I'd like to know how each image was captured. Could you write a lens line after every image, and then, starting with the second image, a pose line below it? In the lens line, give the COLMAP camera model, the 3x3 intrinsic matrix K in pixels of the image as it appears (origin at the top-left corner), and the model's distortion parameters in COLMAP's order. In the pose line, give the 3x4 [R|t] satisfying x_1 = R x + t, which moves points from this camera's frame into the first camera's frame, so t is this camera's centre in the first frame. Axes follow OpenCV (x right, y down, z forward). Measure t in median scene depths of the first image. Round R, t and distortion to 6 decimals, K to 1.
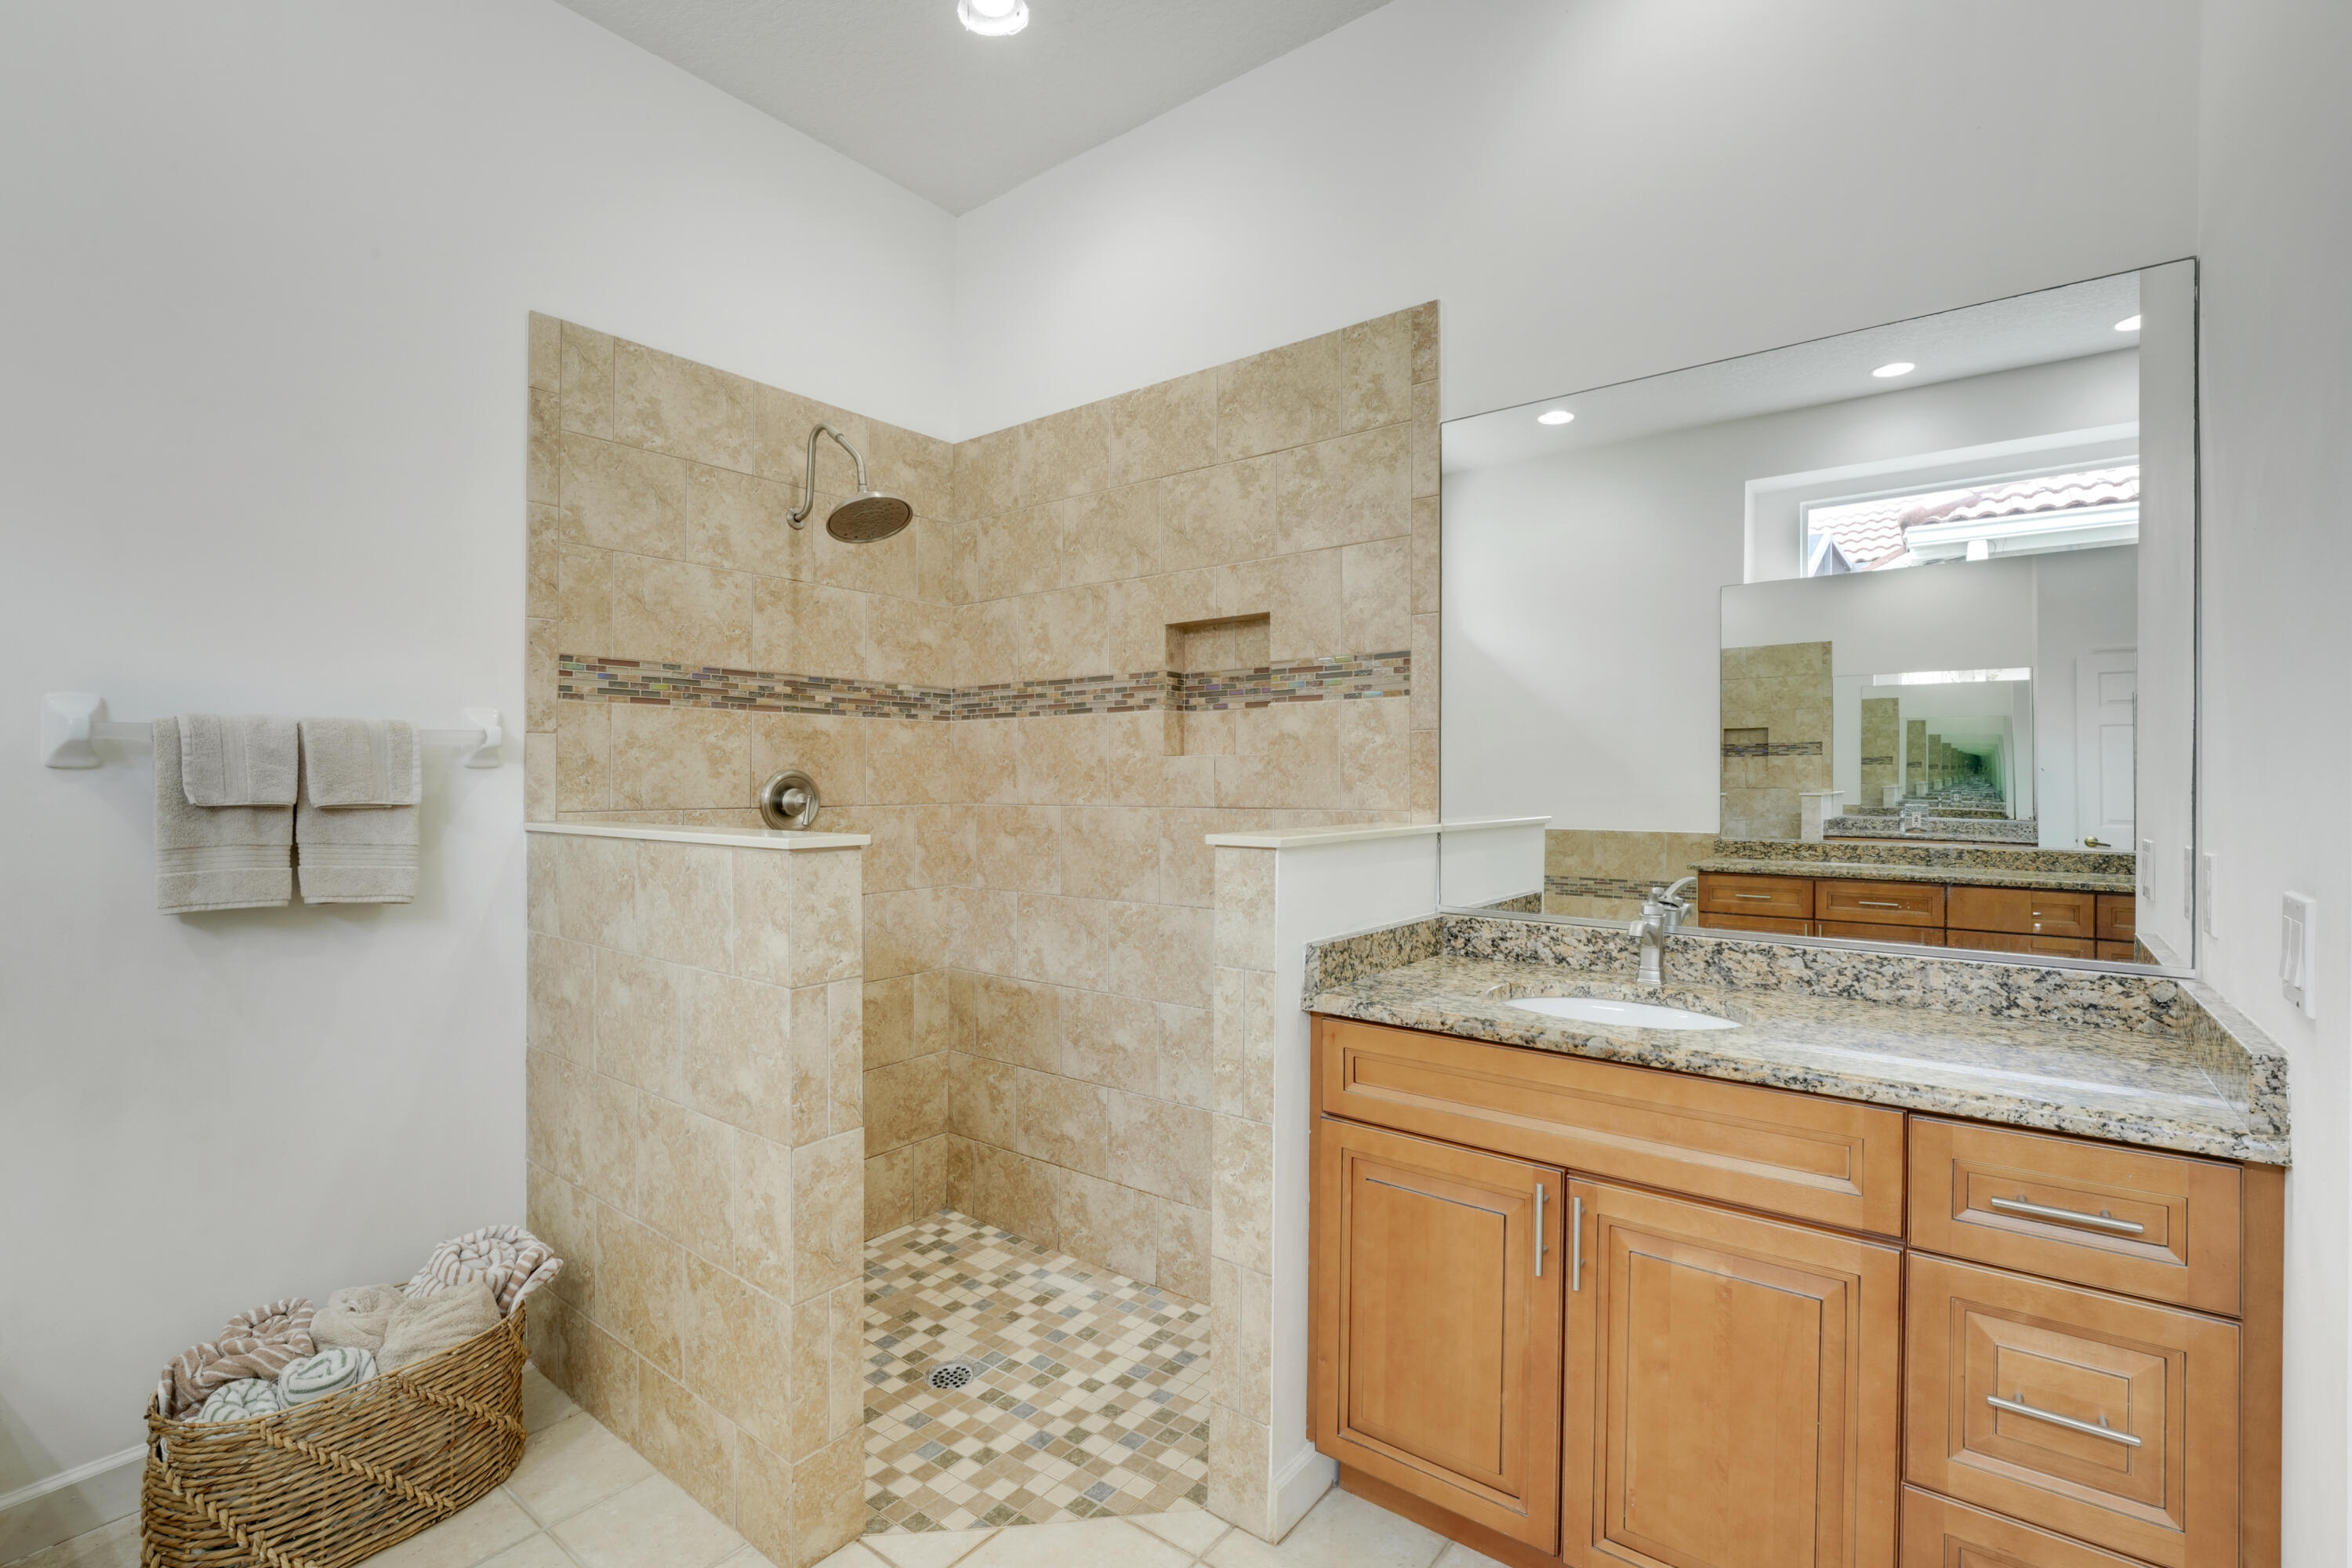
lens RADIAL K [[1039.3, 0, 1176.0], [0, 1039.3, 784.0], [0, 0, 1]] dist [-0.015405, 0.000255]
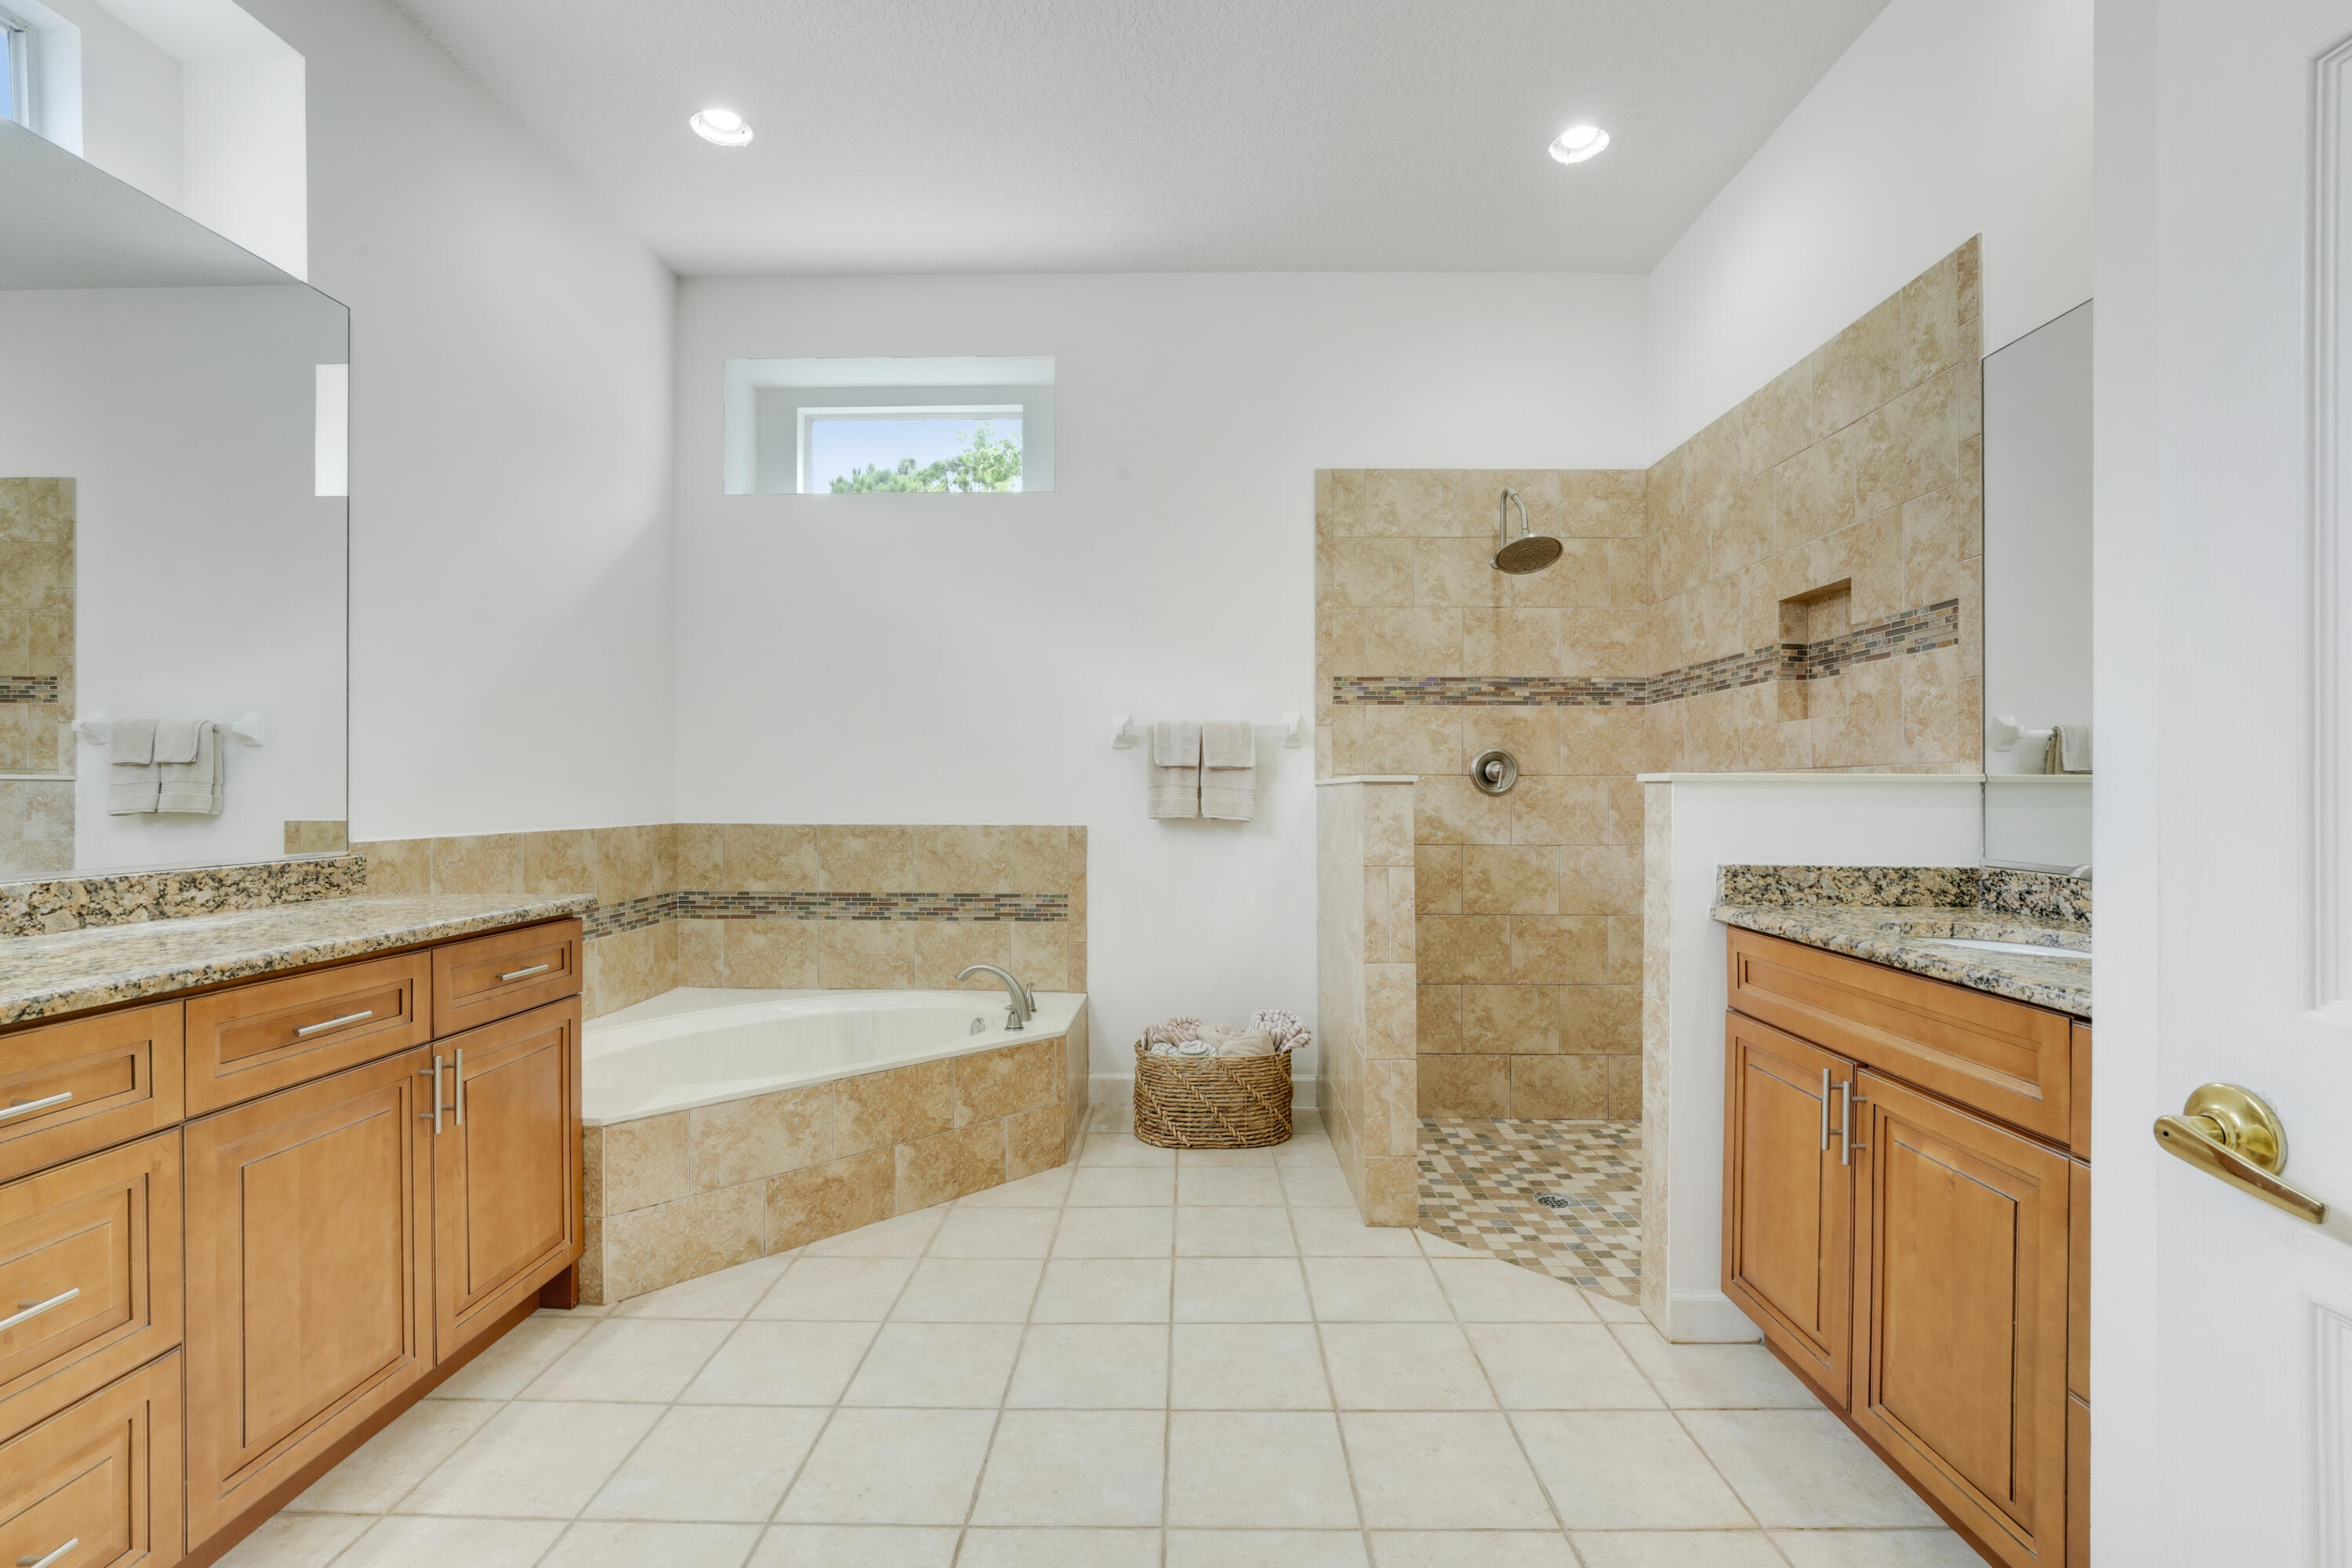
lens RADIAL K [[1003.6, 0, 1188.9], [0, 1003.6, 813.9], [0, 0, 1]] dist [-0.032676, 0.005177]
pose [[0.610397, 0.018887, -0.791870, 0.494233], [-0.003493, 0.999770, 0.021153, 0.054741], [0.792088, -0.010146, 0.610323, -0.136202]]
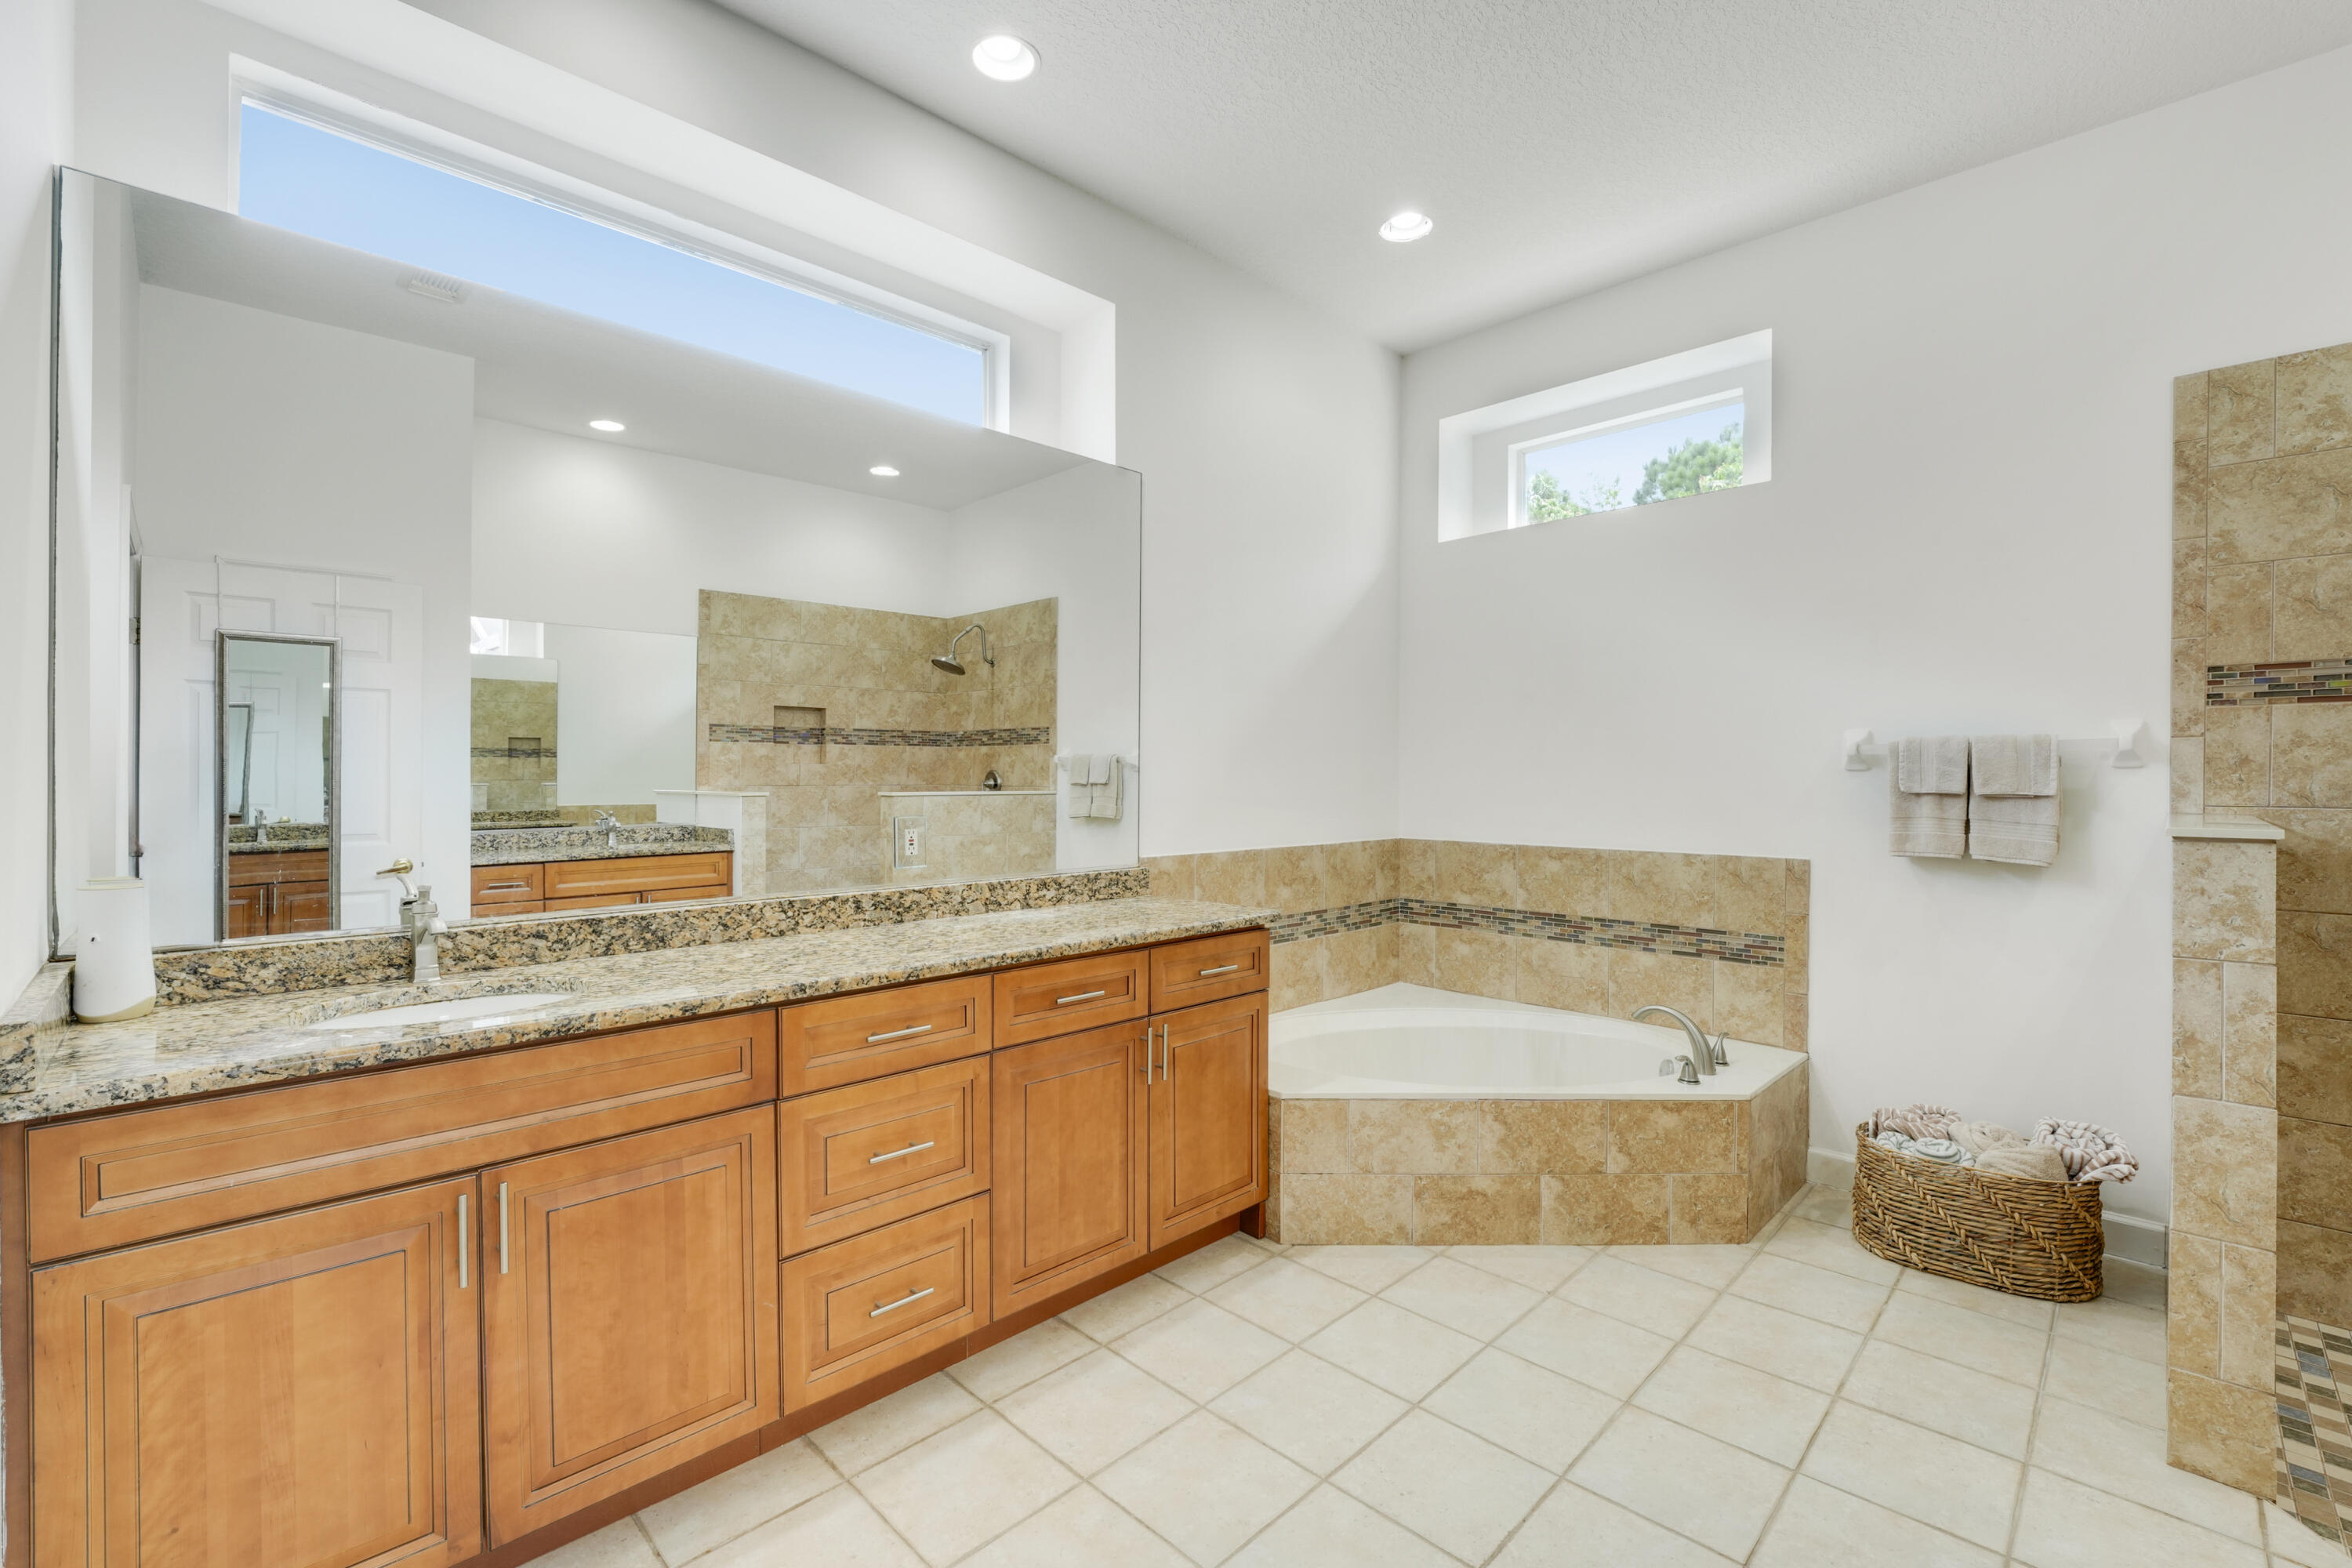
lens RADIAL K [[997.3, 0, 1201.9], [0, 997.3, 801.3], [0, 0, 1]] dist [-0.033963, 0.004467]
pose [[-0.115465, 0.024140, -0.993018, 0.565036], [-0.003803, 0.999687, 0.024745, 0.000165], [0.993304, 0.006634, -0.115337, 0.025522]]
